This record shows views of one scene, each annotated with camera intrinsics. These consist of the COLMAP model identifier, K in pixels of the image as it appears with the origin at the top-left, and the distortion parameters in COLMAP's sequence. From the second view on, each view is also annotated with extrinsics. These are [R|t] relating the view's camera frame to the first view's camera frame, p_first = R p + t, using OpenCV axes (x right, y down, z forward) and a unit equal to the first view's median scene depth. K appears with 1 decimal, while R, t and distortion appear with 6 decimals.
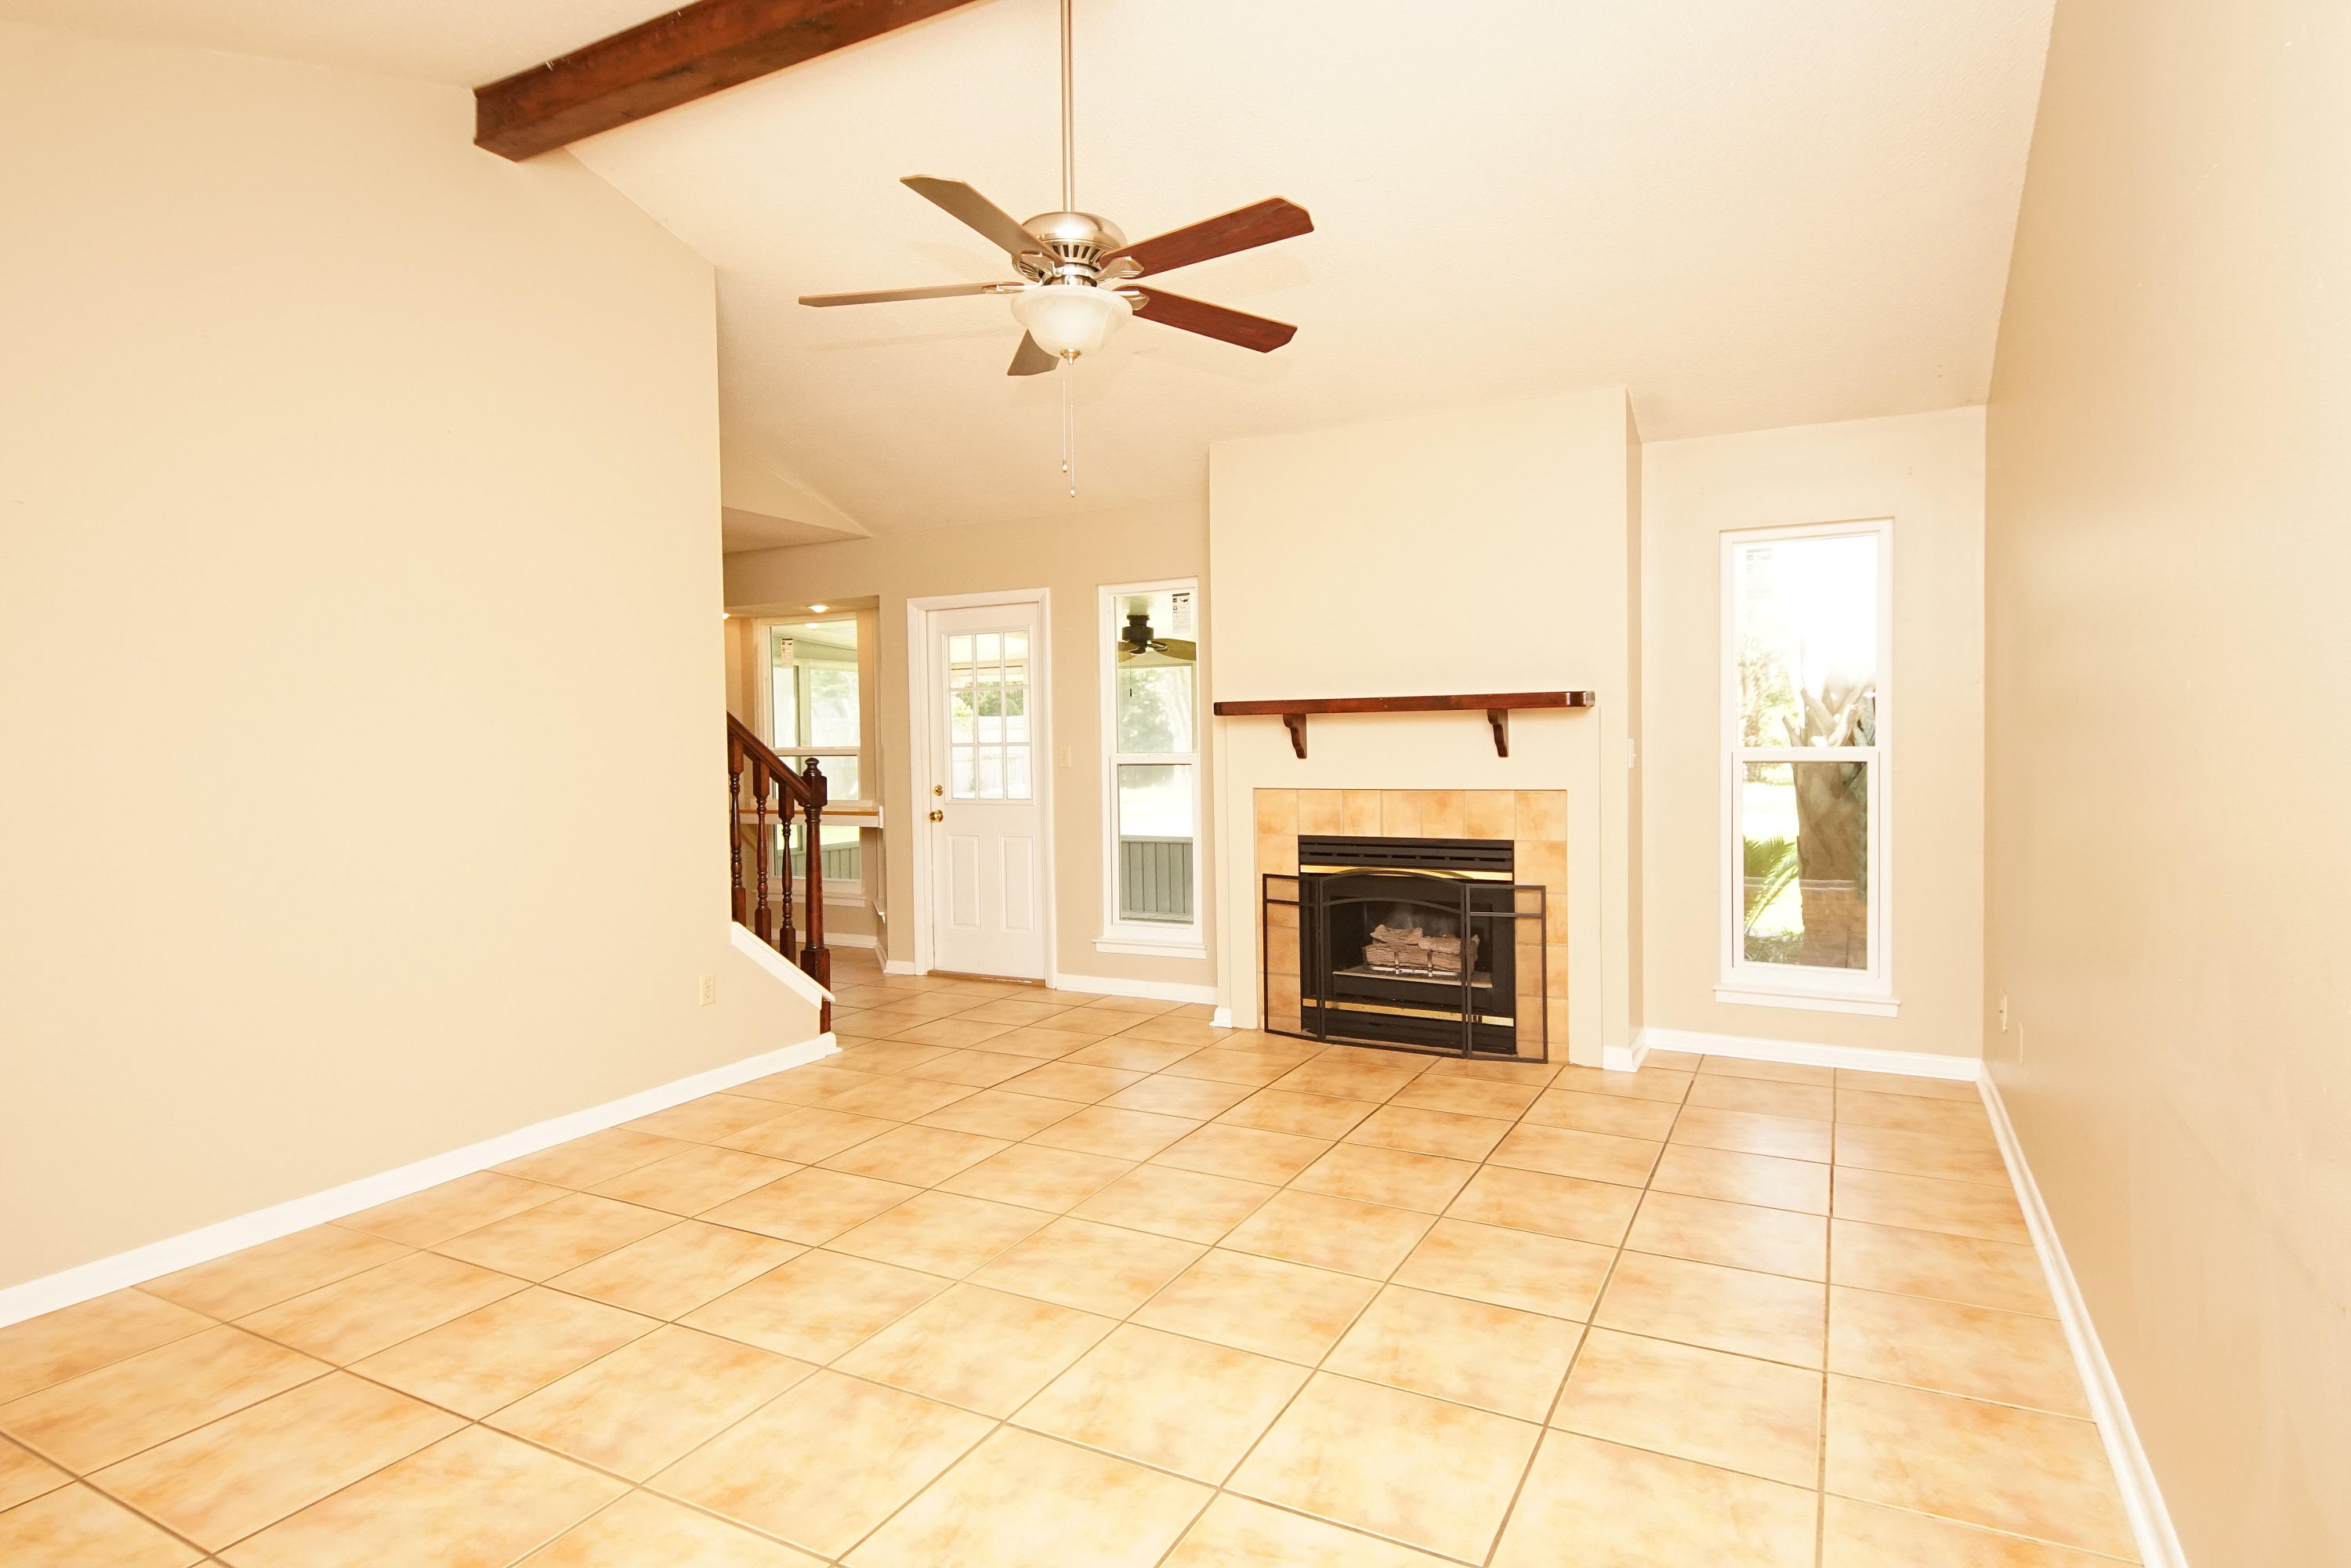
lens RADIAL K [[1256.7, 0, 1157.8], [0, 1256.7, 770.2], [0, 0, 1]] dist [0.042833, -0.039366]
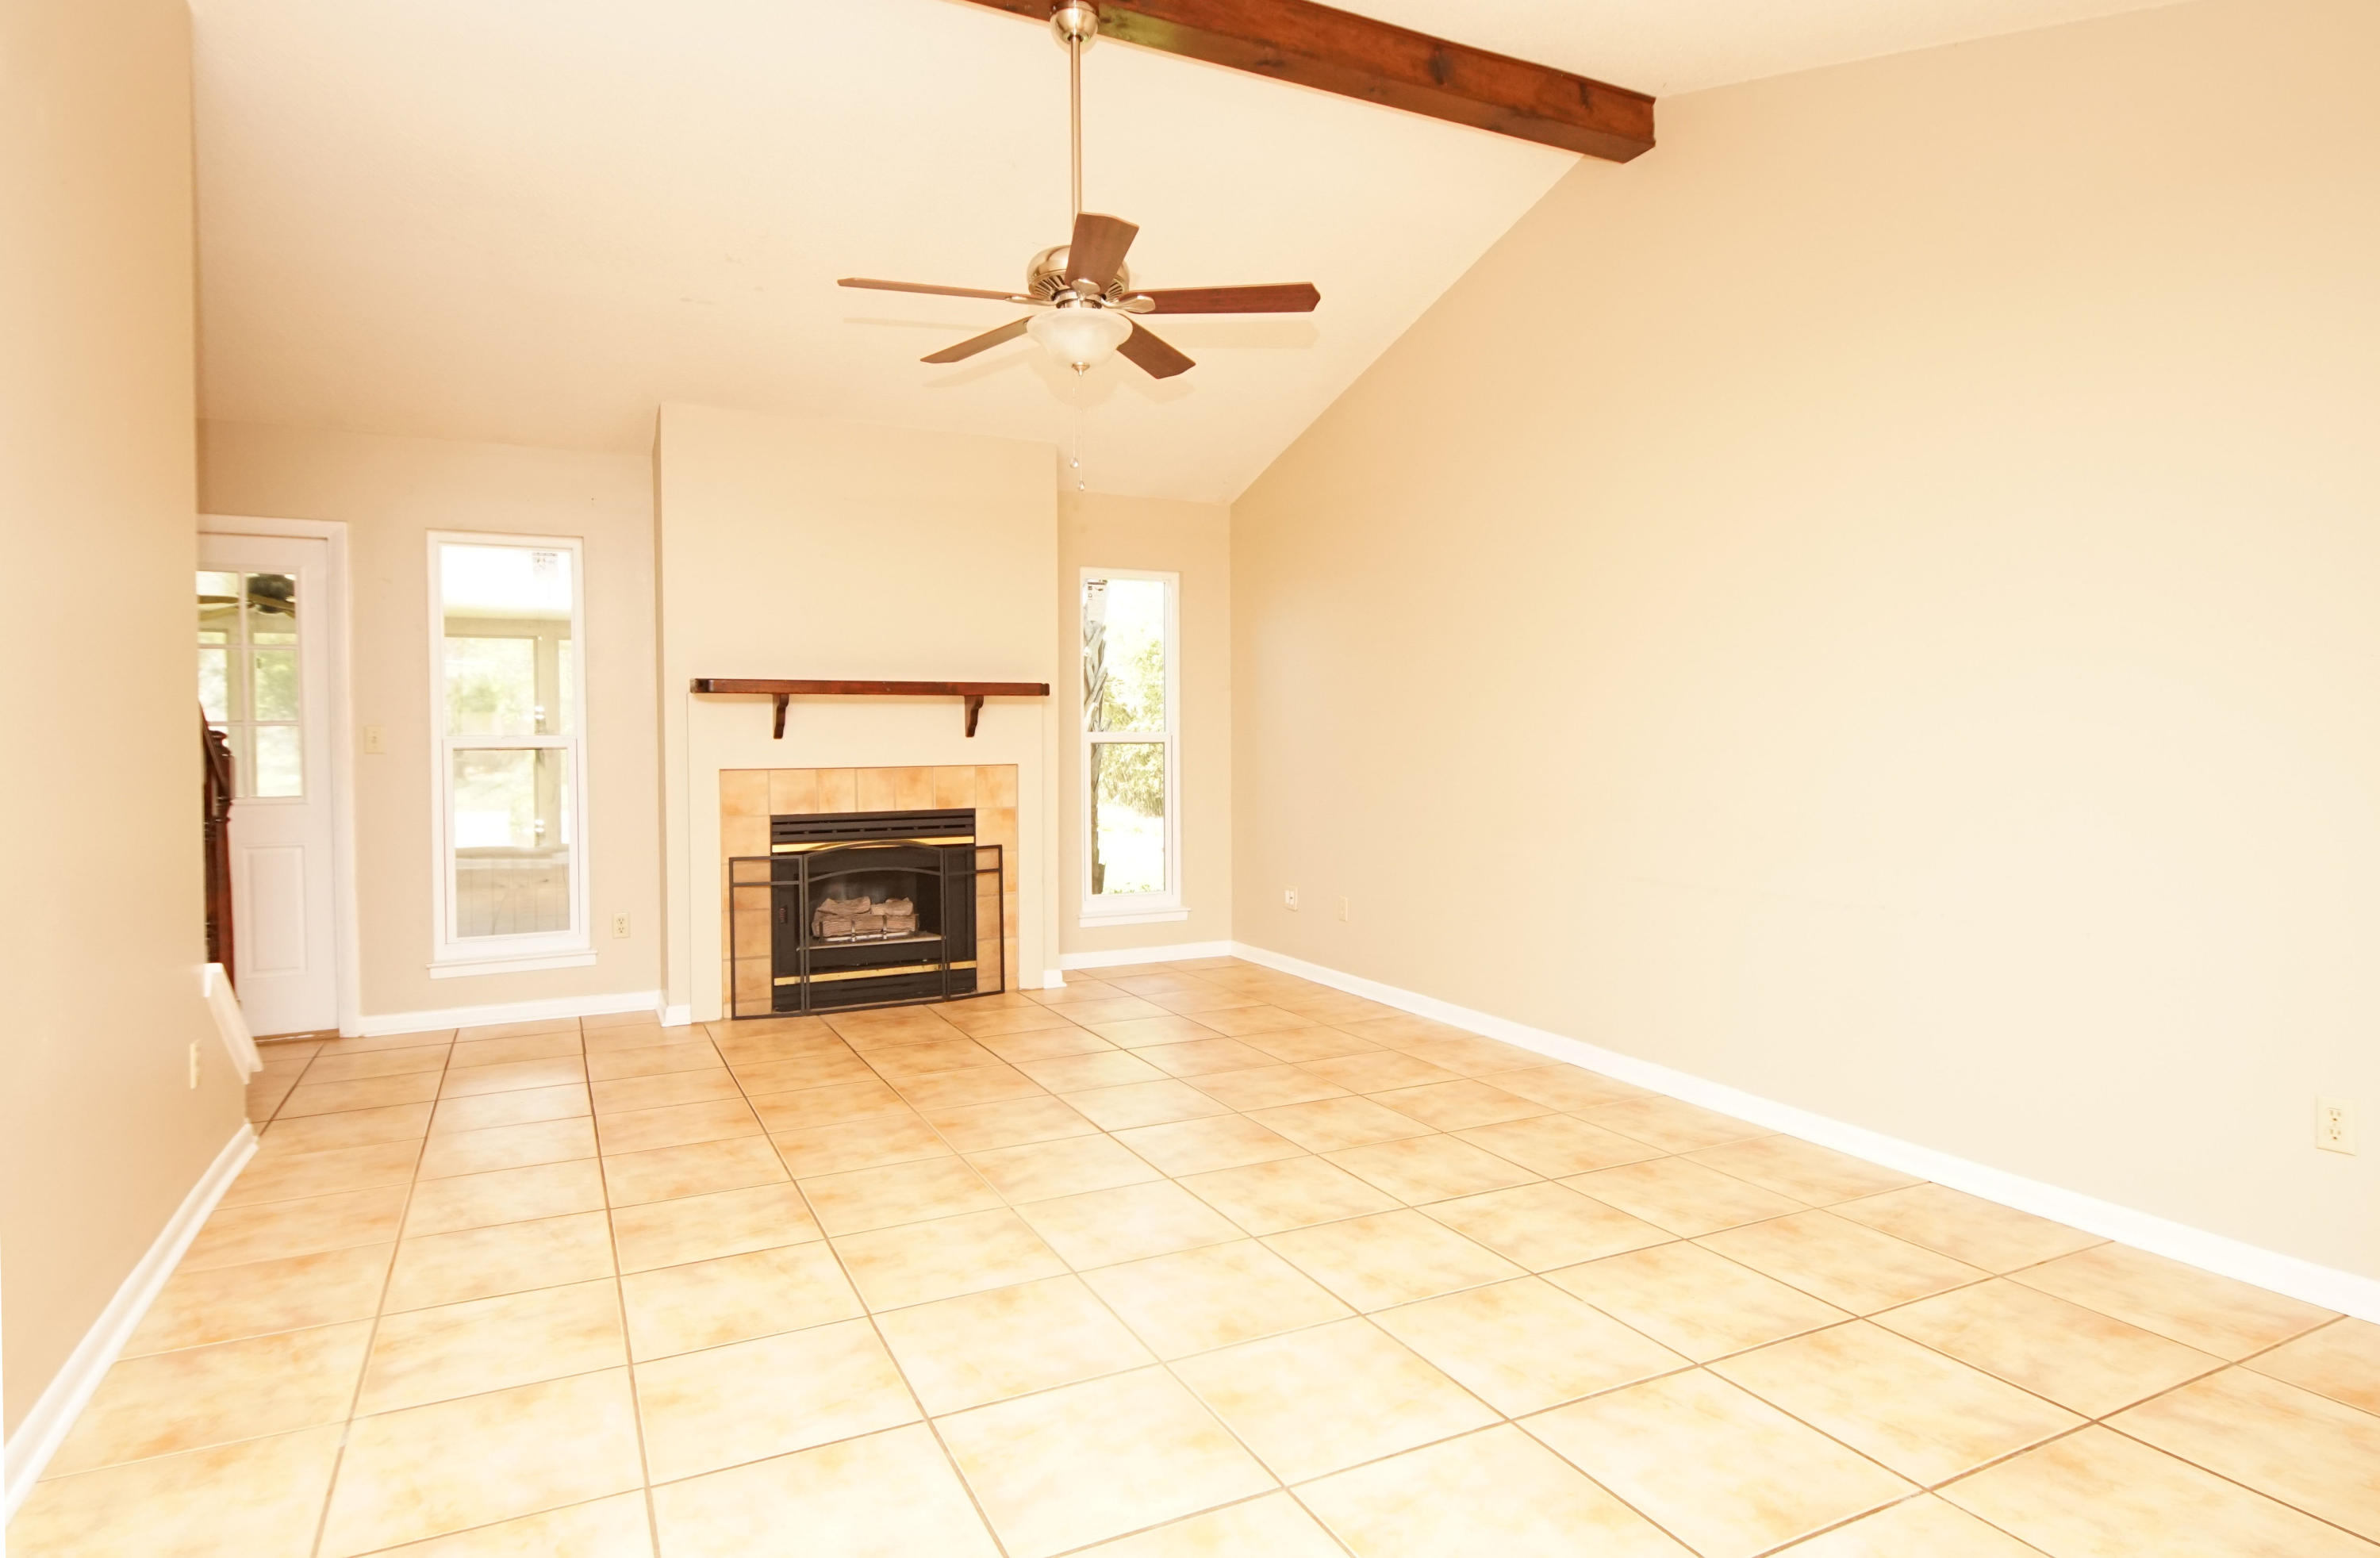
lens RADIAL K [[1295.8, 0, 1172.2], [0, 1295.8, 773.4], [0, 0, 1]] dist [0.018925, -0.002583]
pose [[0.583171, -0.013369, 0.812239, -0.580192], [0.020333, 0.999792, 0.001857, 0.024577], [-0.812095, 0.015433, 0.583321, 0.148473]]
